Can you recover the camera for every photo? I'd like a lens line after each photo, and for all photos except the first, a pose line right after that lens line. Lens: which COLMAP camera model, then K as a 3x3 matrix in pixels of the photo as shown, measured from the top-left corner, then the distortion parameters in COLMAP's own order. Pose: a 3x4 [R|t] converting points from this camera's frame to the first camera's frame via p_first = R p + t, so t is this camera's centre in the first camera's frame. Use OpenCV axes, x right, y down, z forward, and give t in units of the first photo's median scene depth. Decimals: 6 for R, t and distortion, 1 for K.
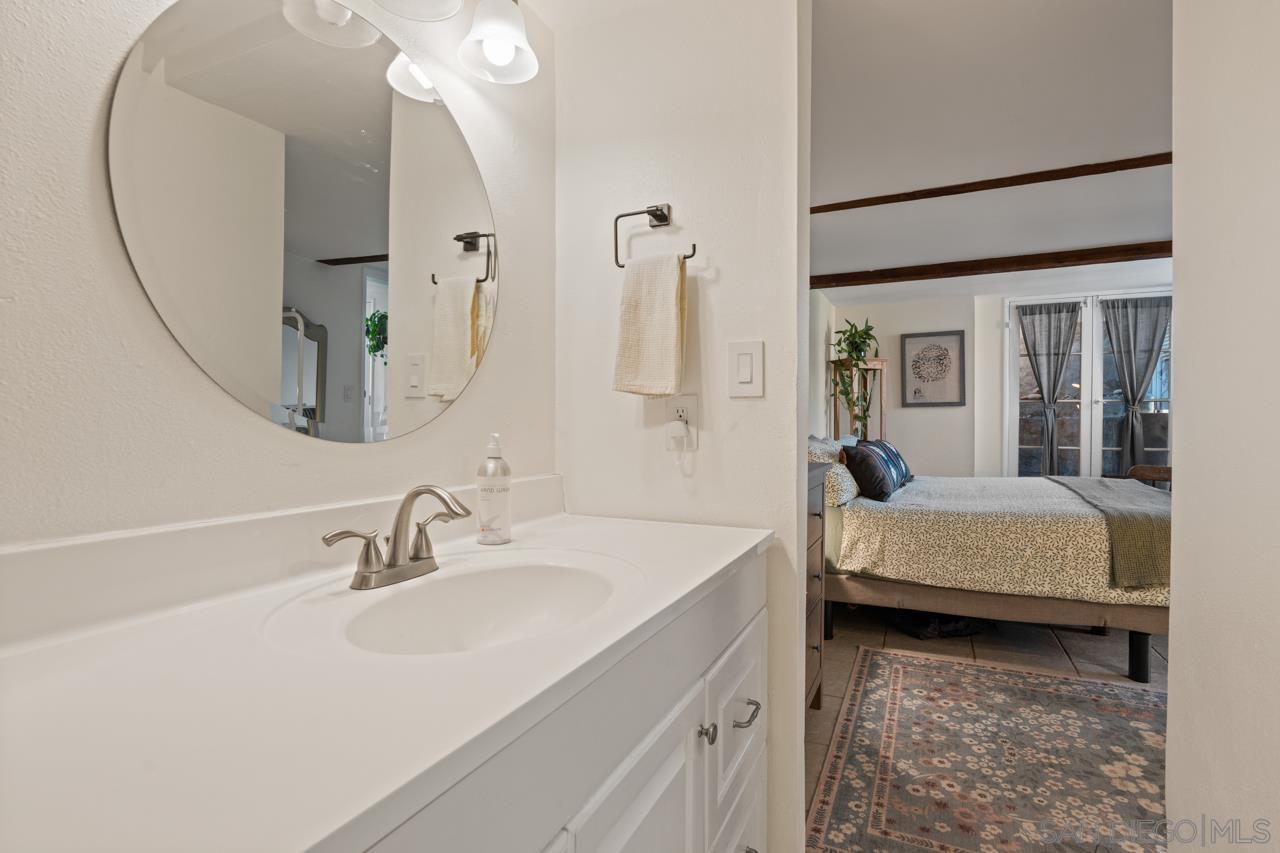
lens RADIAL K [[615.2, 0, 640.5], [0, 615.2, 420.9], [0, 0, 1]] dist [0.000118, 0.000005]
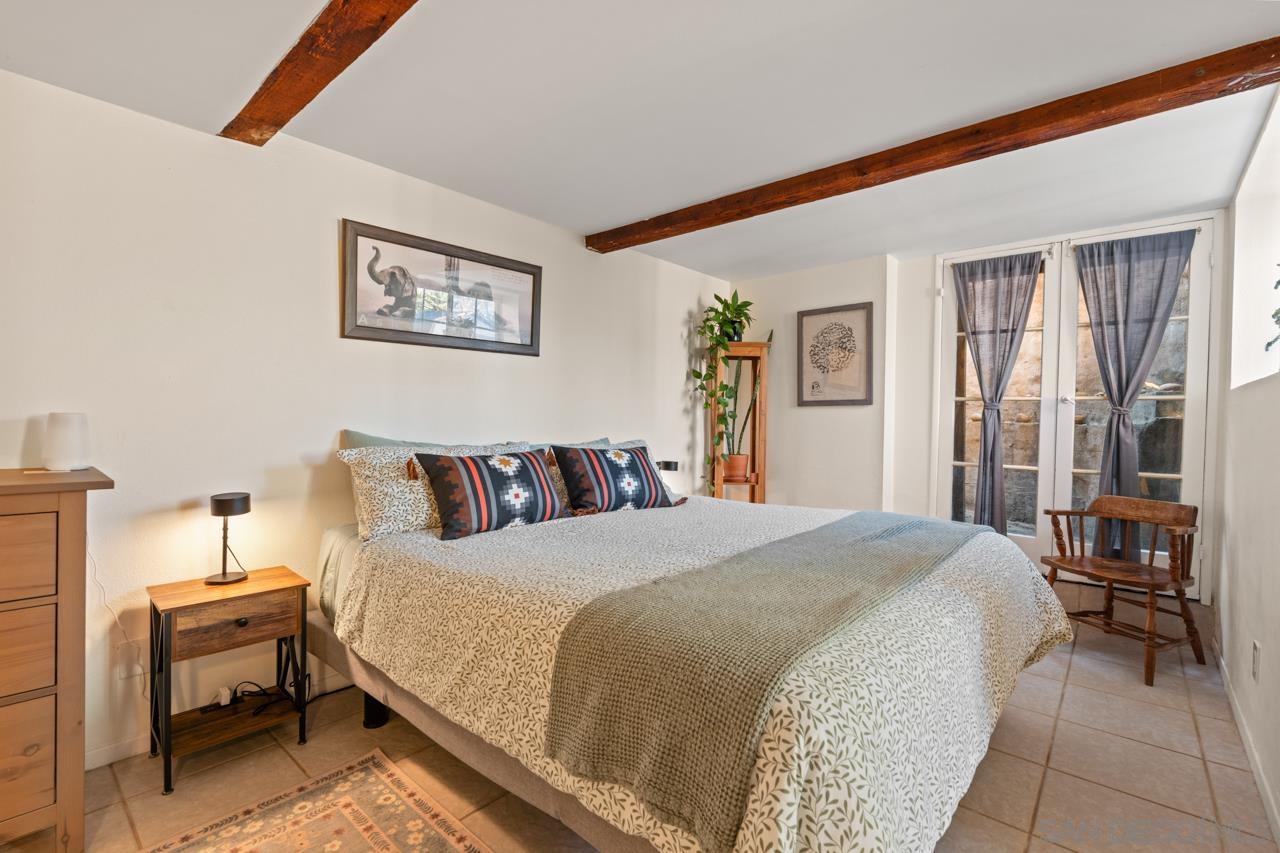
lens RADIAL K [[565.7, 0, 640.0], [0, 565.7, 426.5], [0, 0, 1]] dist [-0.004954, -0.000256]
pose [[0.959994, 0.019185, -0.279361, 0.465747], [-0.016865, 0.999800, 0.010706, -0.000985], [0.279511, -0.005566, 0.960126, 0.281000]]
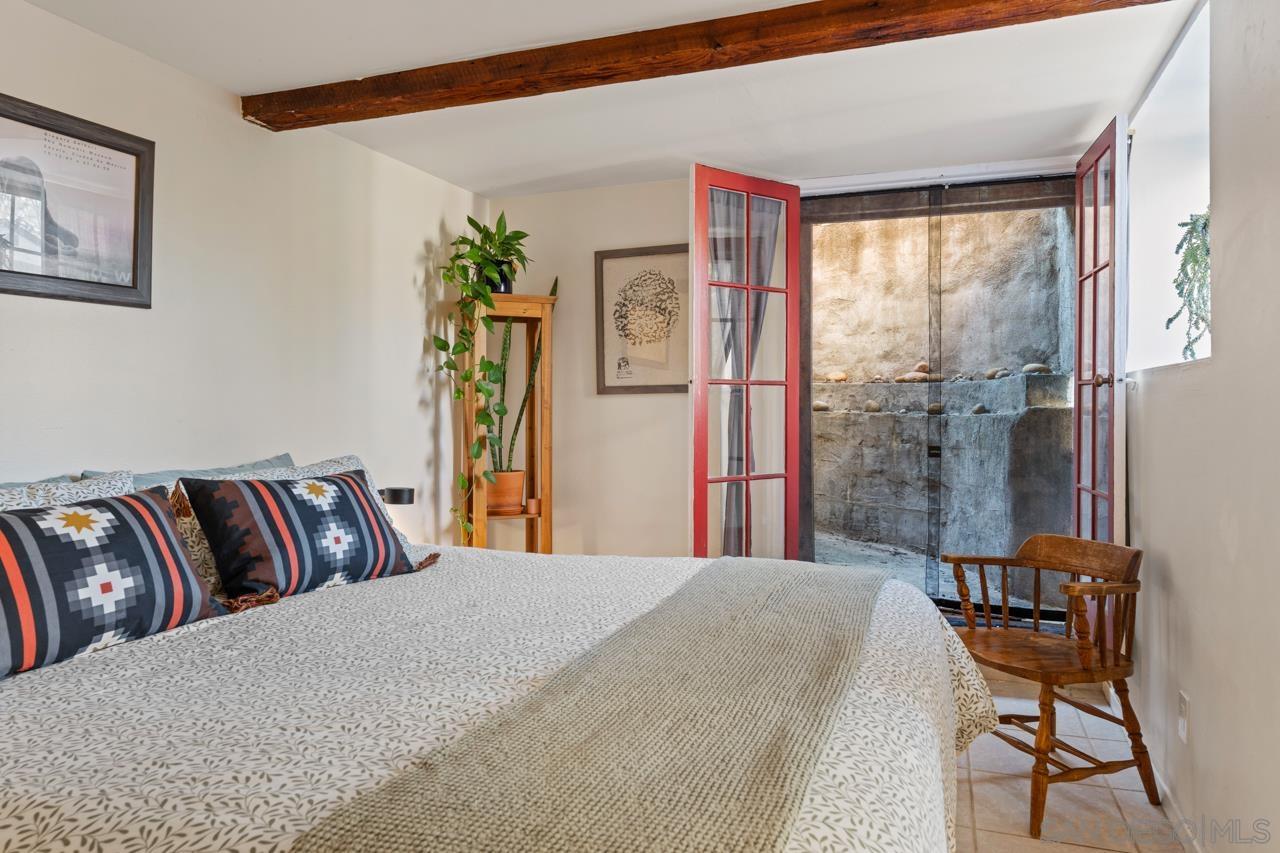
lens RADIAL K [[829.9, 0, 640.7], [0, 829.9, 409.7], [0, 0, 1]] dist [-0.005012, 0.000933]
pose [[0.996975, 0.003620, 0.077638, 0.437462], [-0.003501, 0.999992, -0.001672, -0.009032], [-0.077643, 0.001395, 0.996980, 0.332334]]
